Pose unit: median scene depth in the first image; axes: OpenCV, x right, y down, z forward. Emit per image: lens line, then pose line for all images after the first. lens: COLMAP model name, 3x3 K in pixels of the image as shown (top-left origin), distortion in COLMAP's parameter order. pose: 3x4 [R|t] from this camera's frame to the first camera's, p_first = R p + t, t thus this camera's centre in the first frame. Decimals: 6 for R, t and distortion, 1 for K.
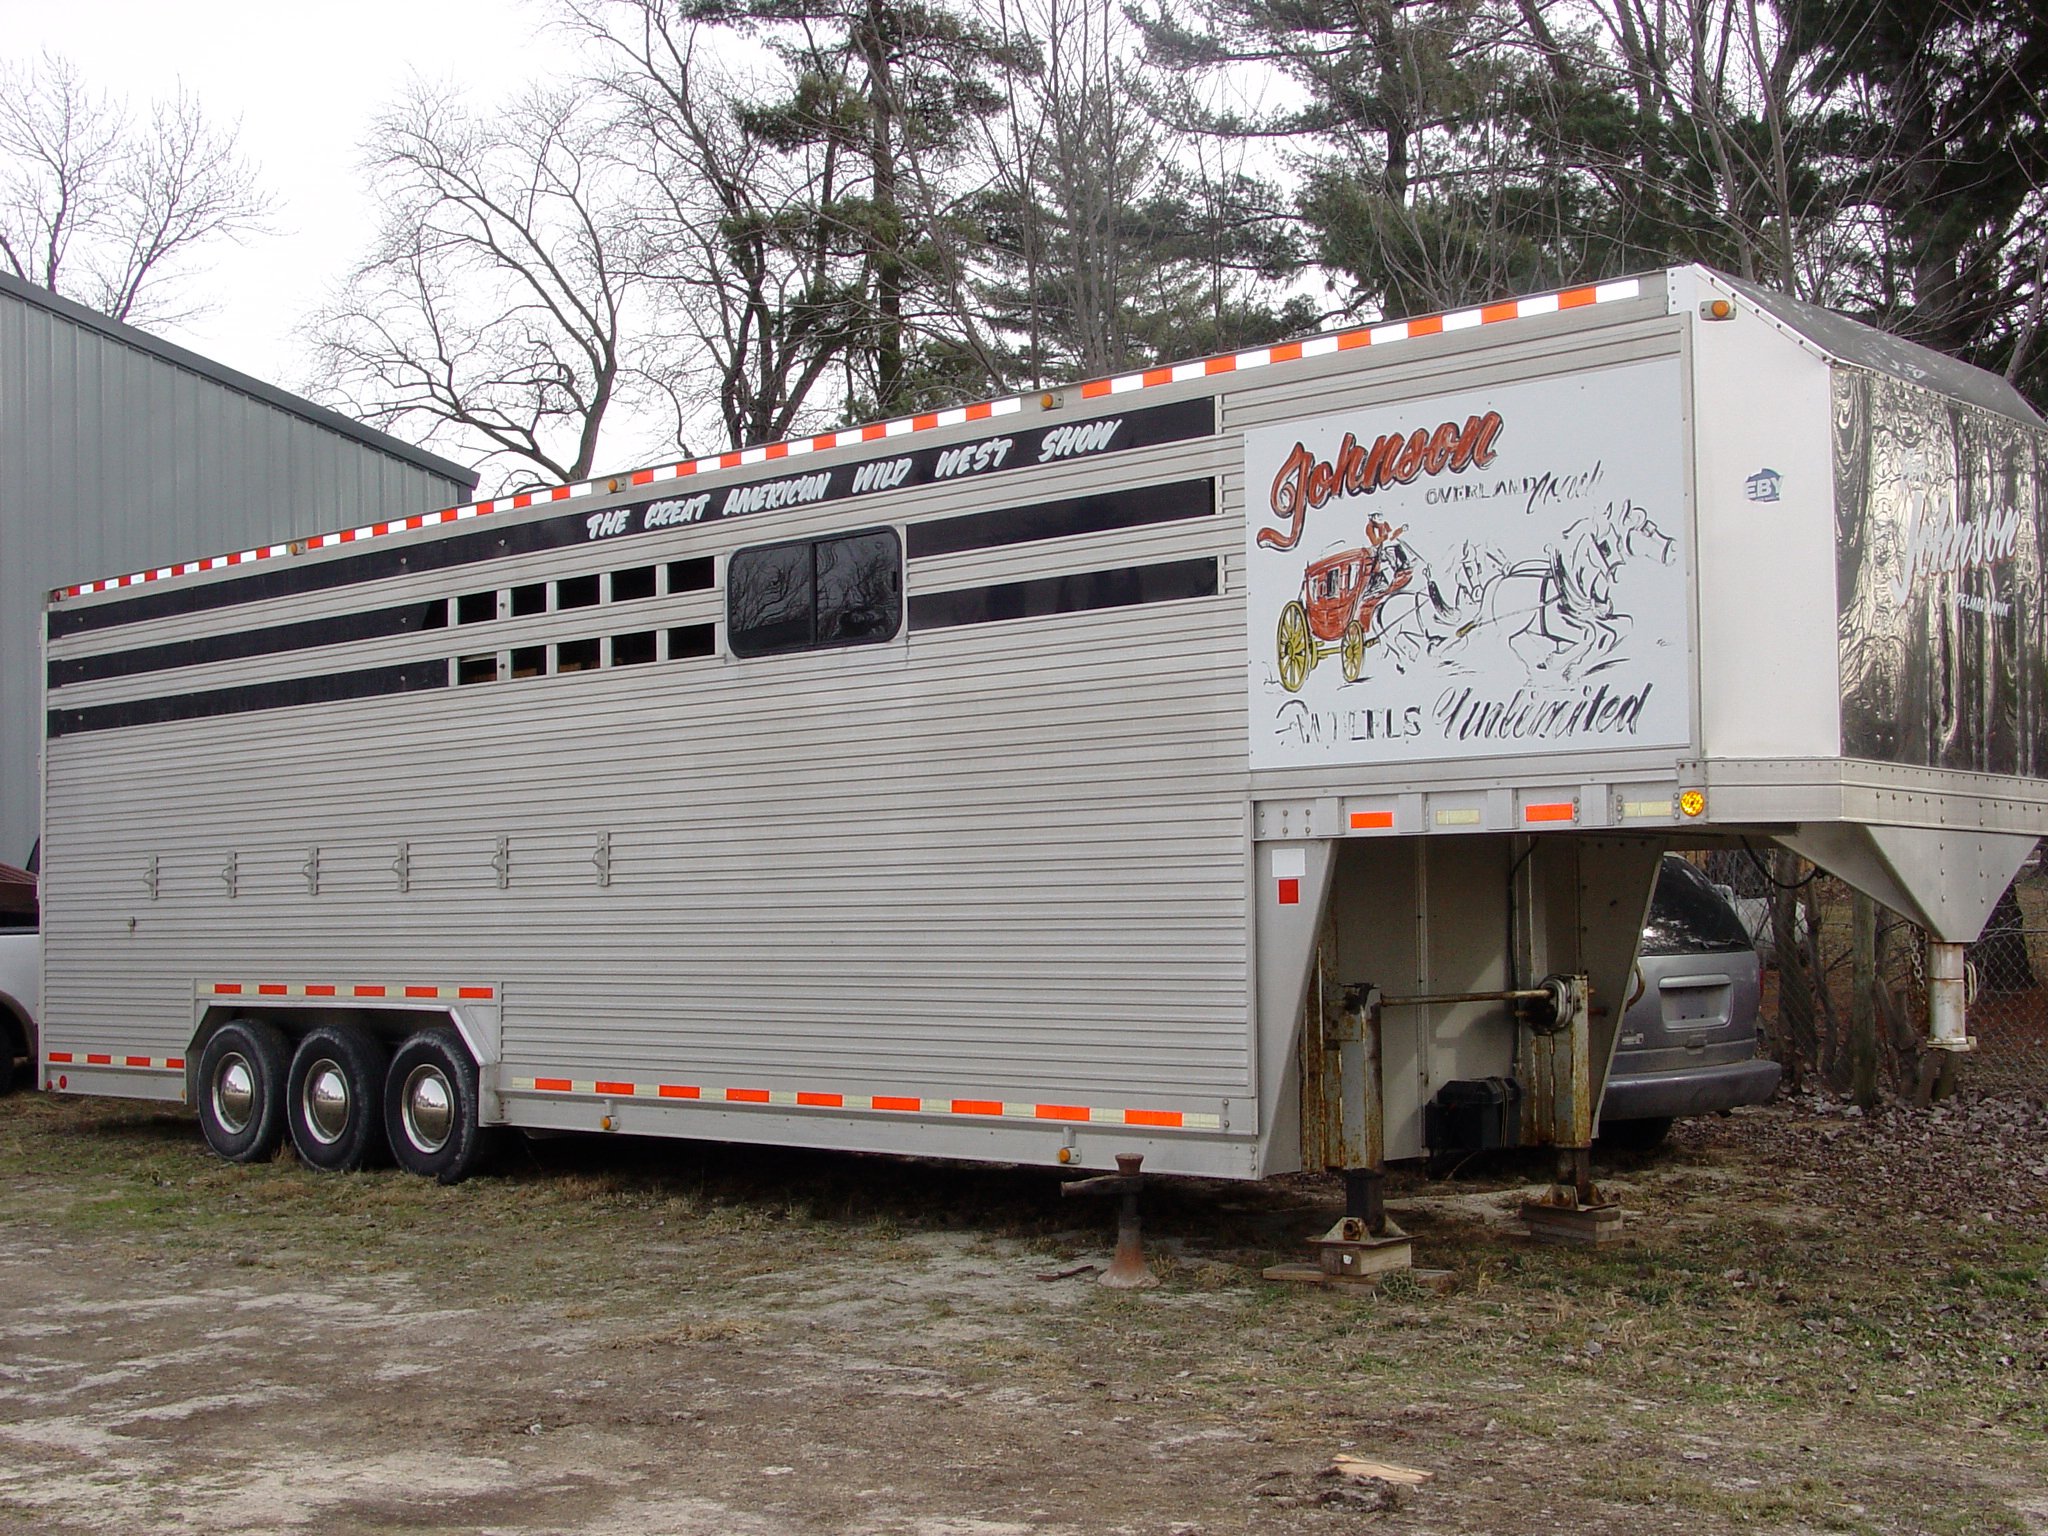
lens RADIAL K [[2687.7, 0, 951.2], [0, 2687.7, 826.9], [0, 0, 1]] dist [-0.062625, 0.000000]
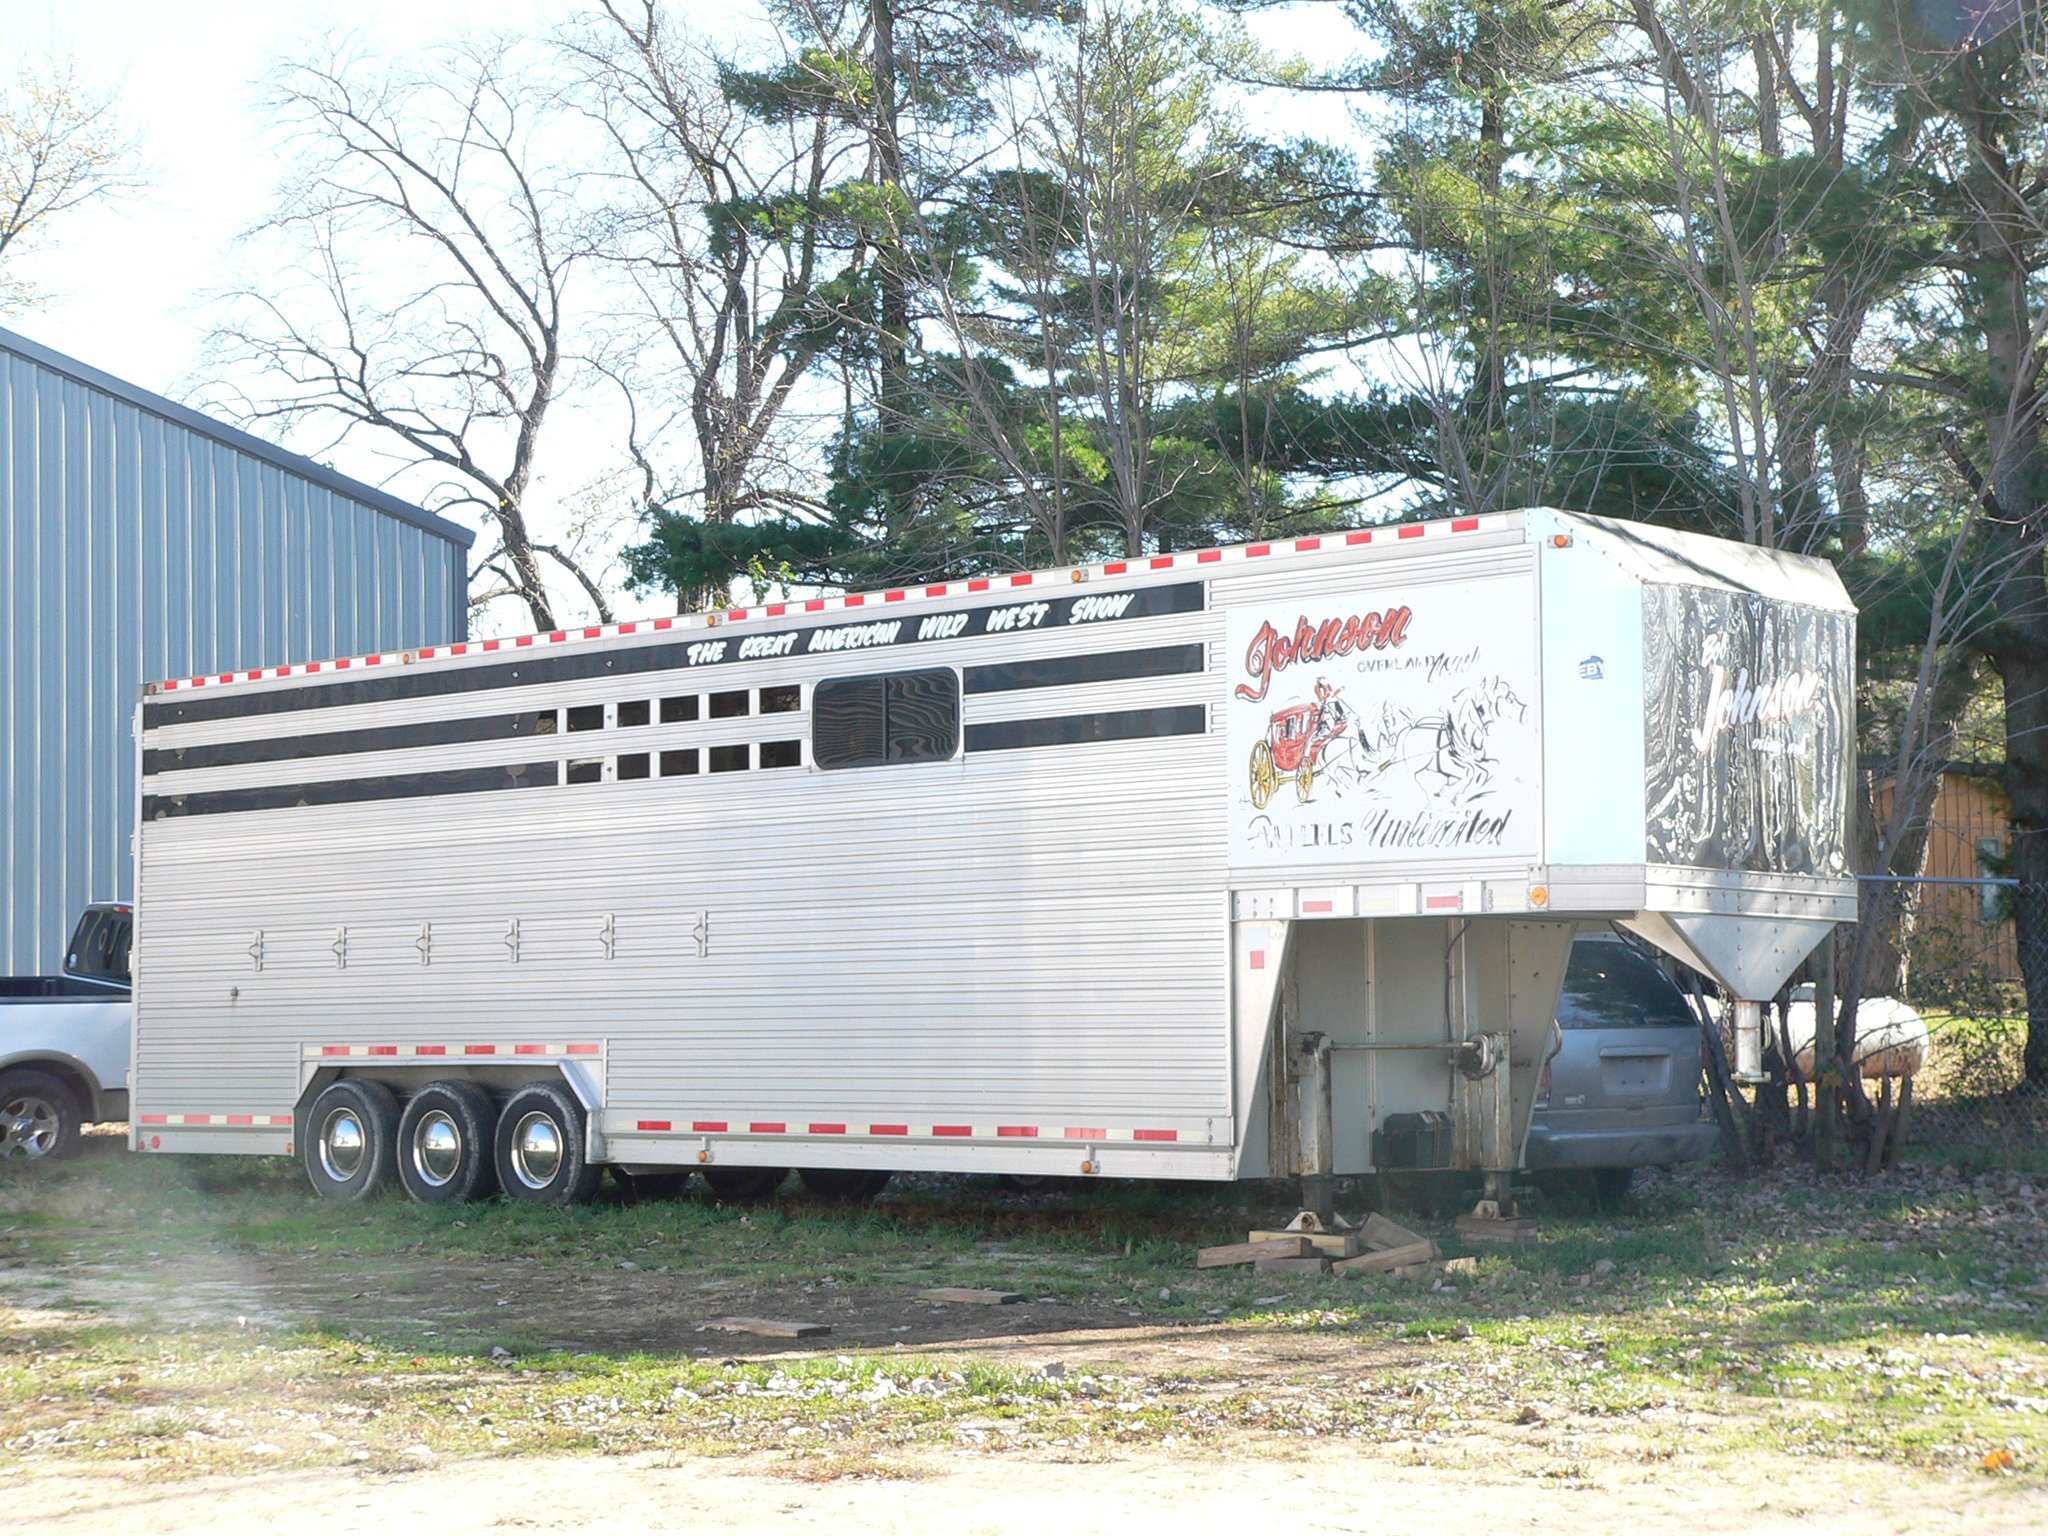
lens RADIAL K [[3842.9, 0, 973.9], [0, 3842.9, 814.1], [0, 0, 1]] dist [0.108475, 0.000000]
pose [[0.999906, 0.007423, 0.011497, -0.029281], [-0.007126, 0.999645, -0.025664, 0.001604], [-0.011683, 0.025579, 0.999605, -0.729200]]
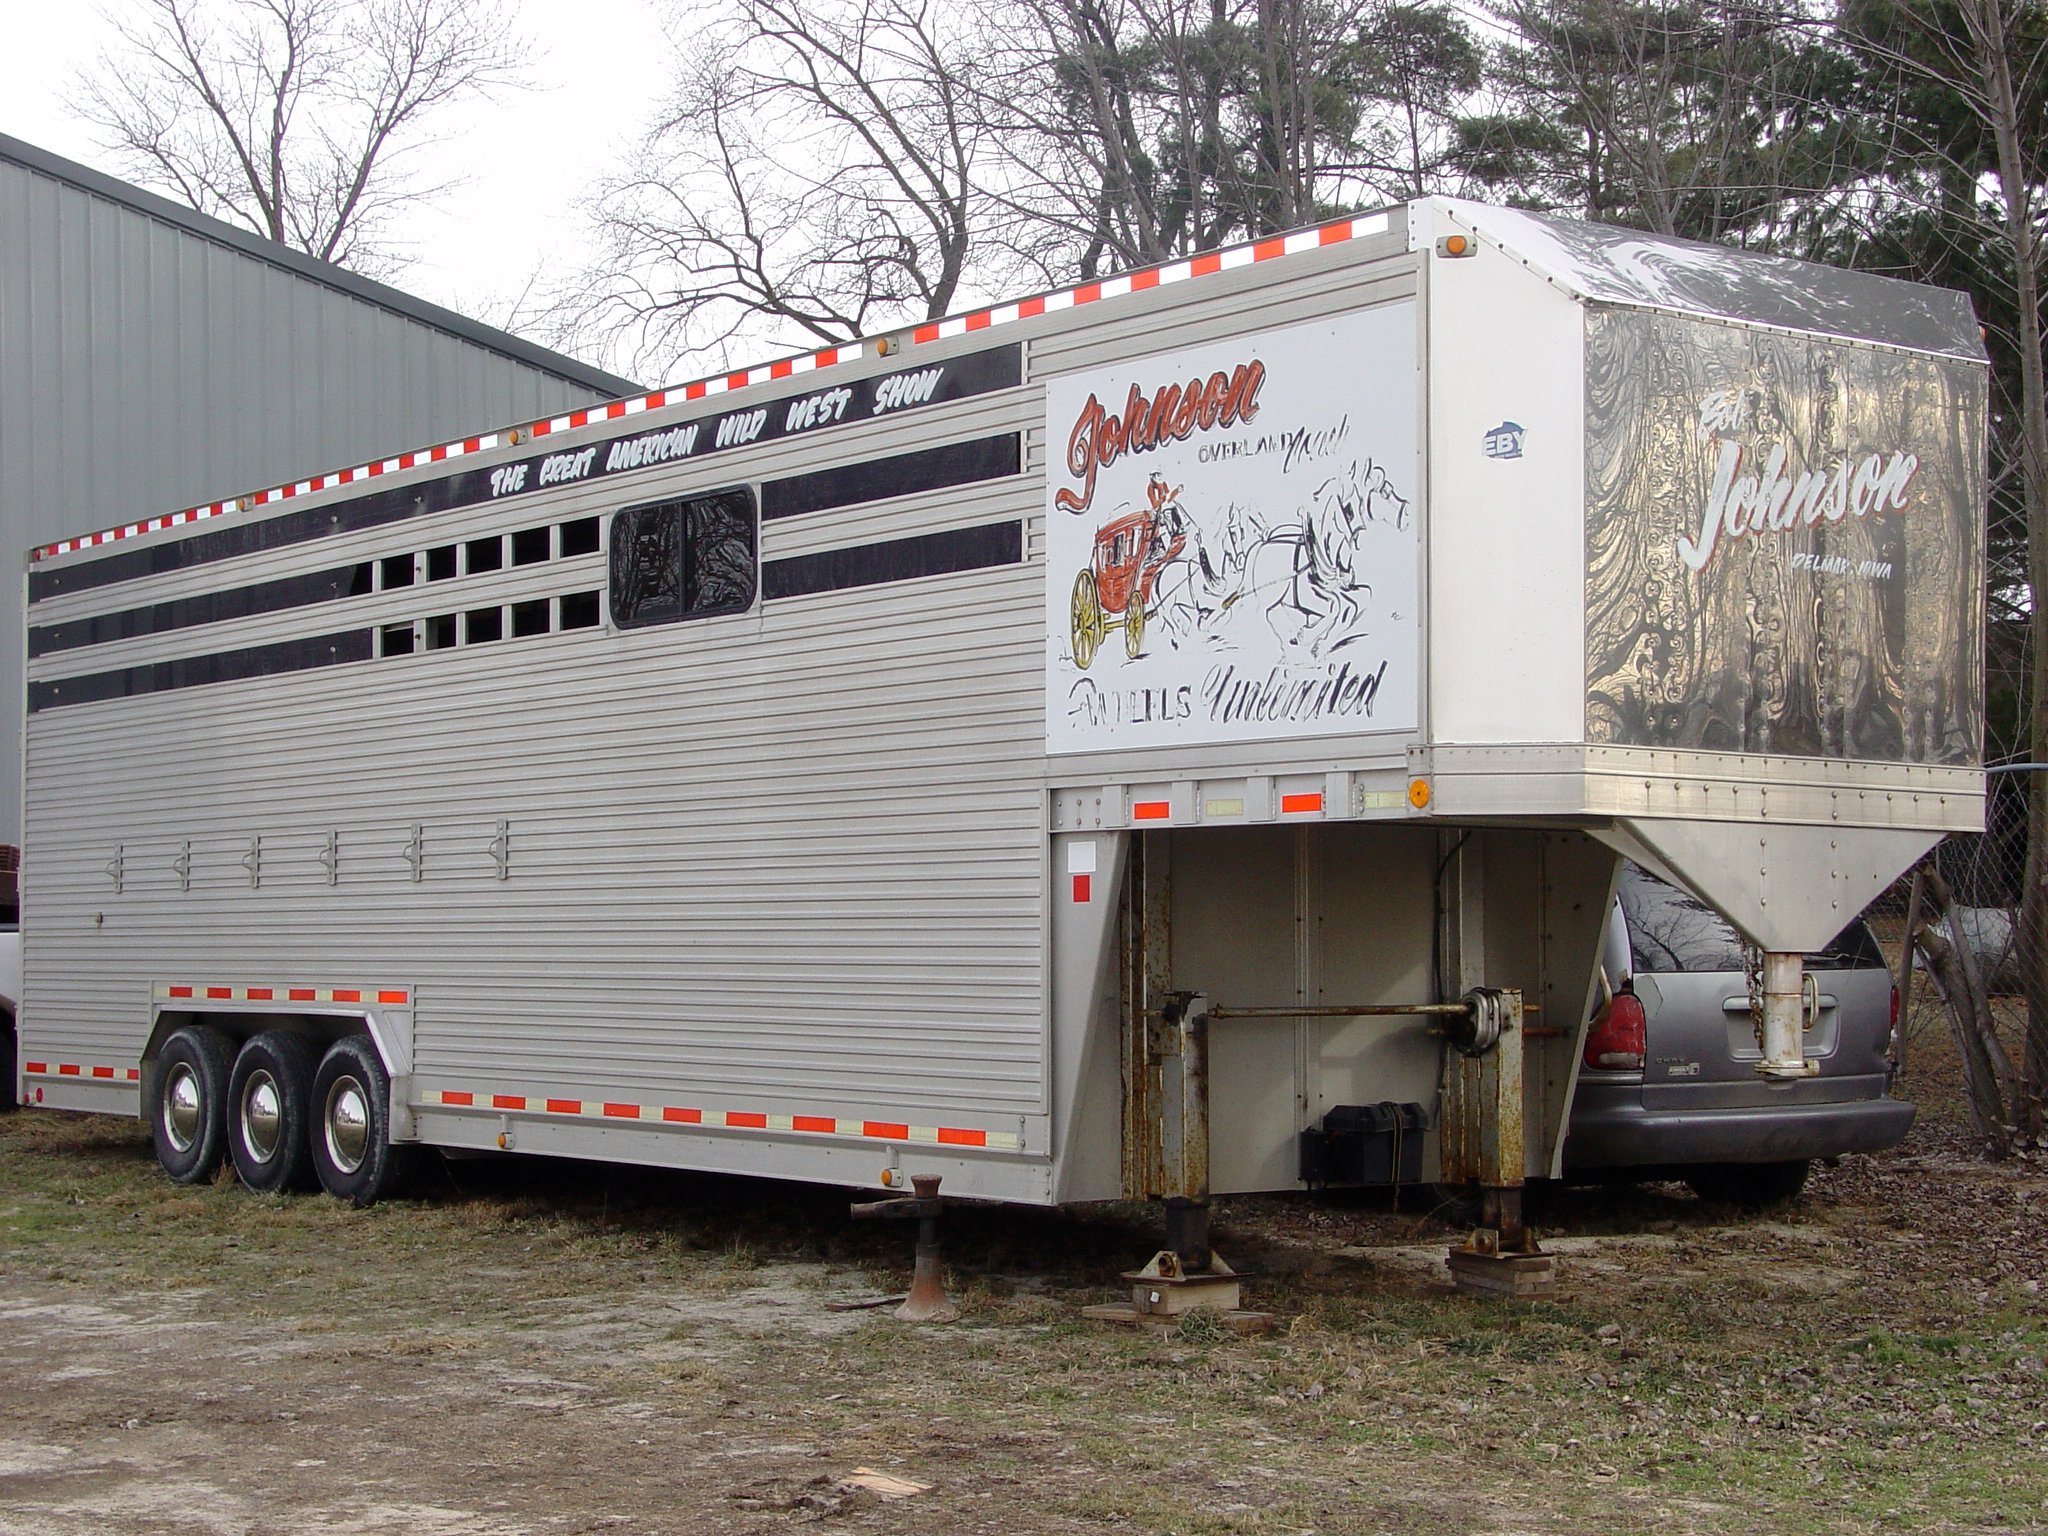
lens RADIAL K [[3533.9, 0, 969.0], [0, 3533.9, 823.3], [0, 0, 1]] dist [0.004264, 0.000000]
pose [[0.983188, 0.003677, -0.182557, 0.250873], [-0.003087, 0.999989, 0.003517, -0.001762], [0.182568, -0.002894, 0.983189, -0.150037]]
